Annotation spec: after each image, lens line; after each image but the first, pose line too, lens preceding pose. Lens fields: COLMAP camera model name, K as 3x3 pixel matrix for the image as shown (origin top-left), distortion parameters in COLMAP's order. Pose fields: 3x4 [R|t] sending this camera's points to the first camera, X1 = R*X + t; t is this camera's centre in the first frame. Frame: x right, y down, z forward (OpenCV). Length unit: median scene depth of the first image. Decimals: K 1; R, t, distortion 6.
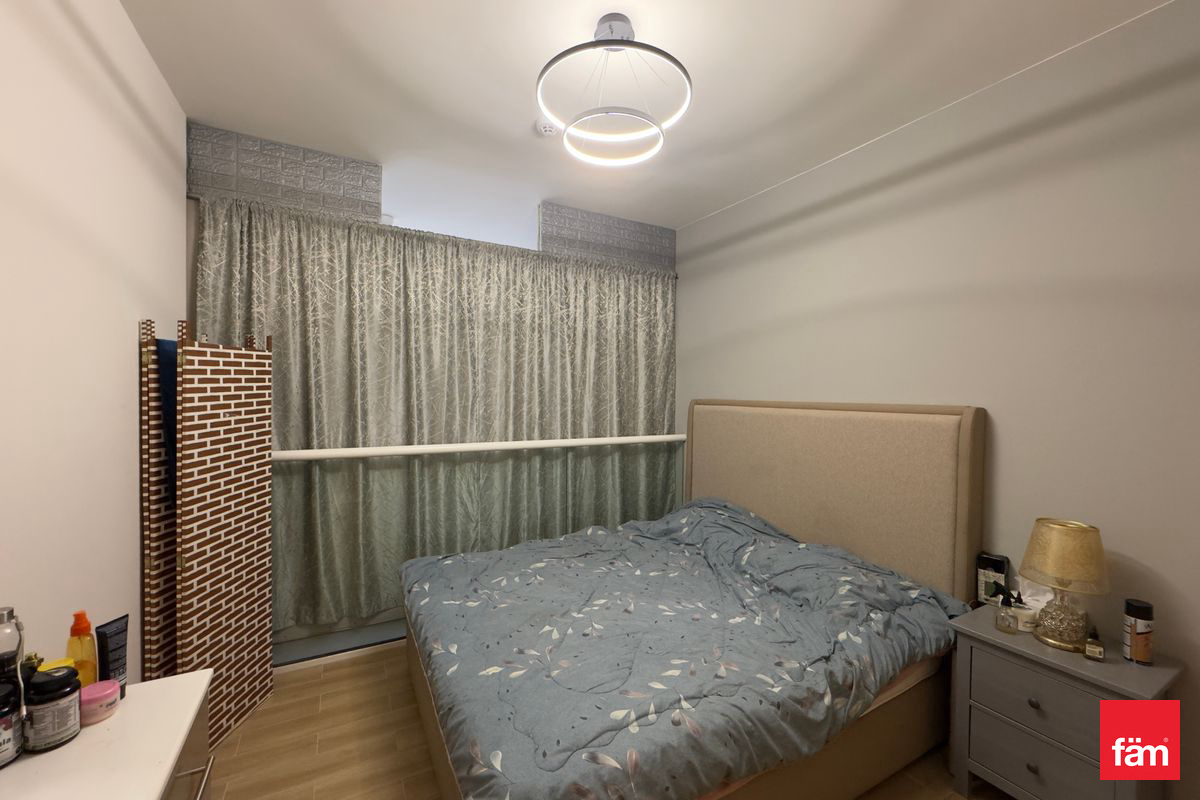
lens RADIAL K [[477.5, 0, 603.4], [0, 477.5, 400.3], [0, 0, 1]] dist [-0.004390, 0.000711]
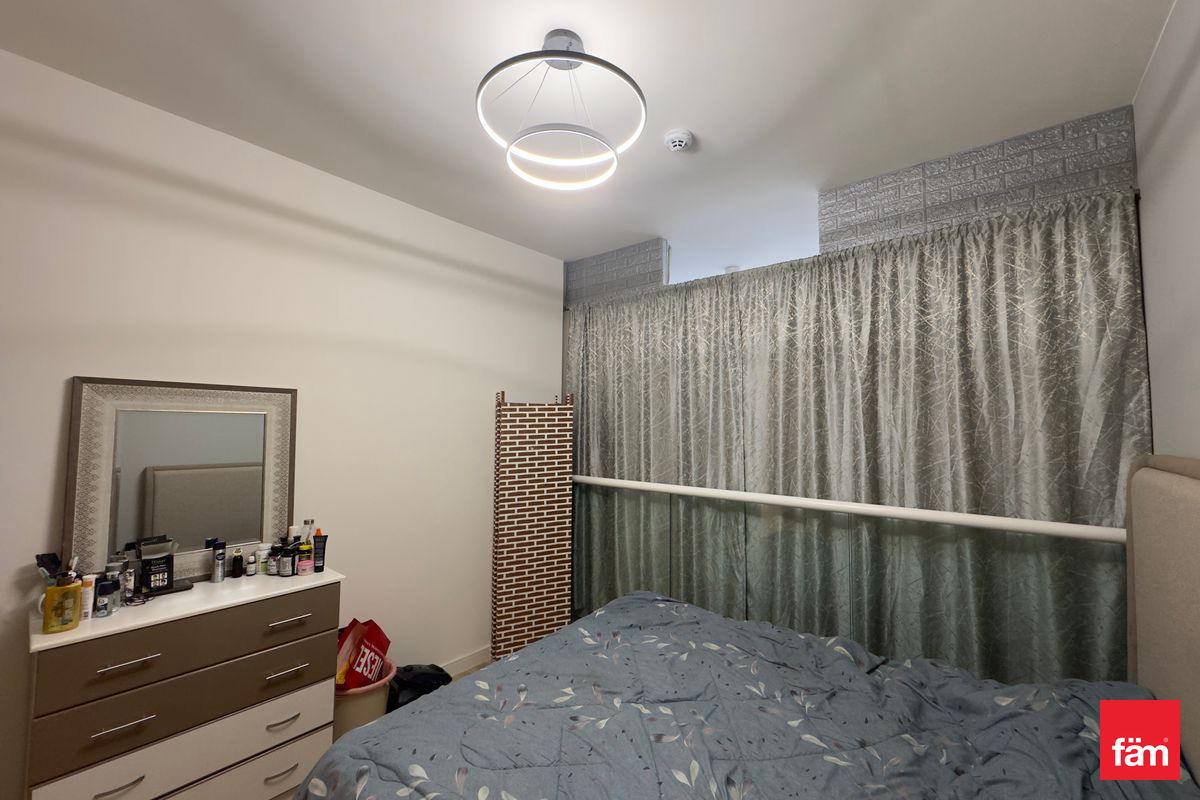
lens RADIAL K [[477.5, 0, 603.3], [0, 477.5, 399.7], [0, 0, 1]] dist [-0.004390, 0.000711]
pose [[0.366325, -0.059460, -0.928585, 0.498614], [-0.019614, 0.997241, -0.071594, -0.013470], [0.930280, 0.044440, 0.364148, 0.433817]]
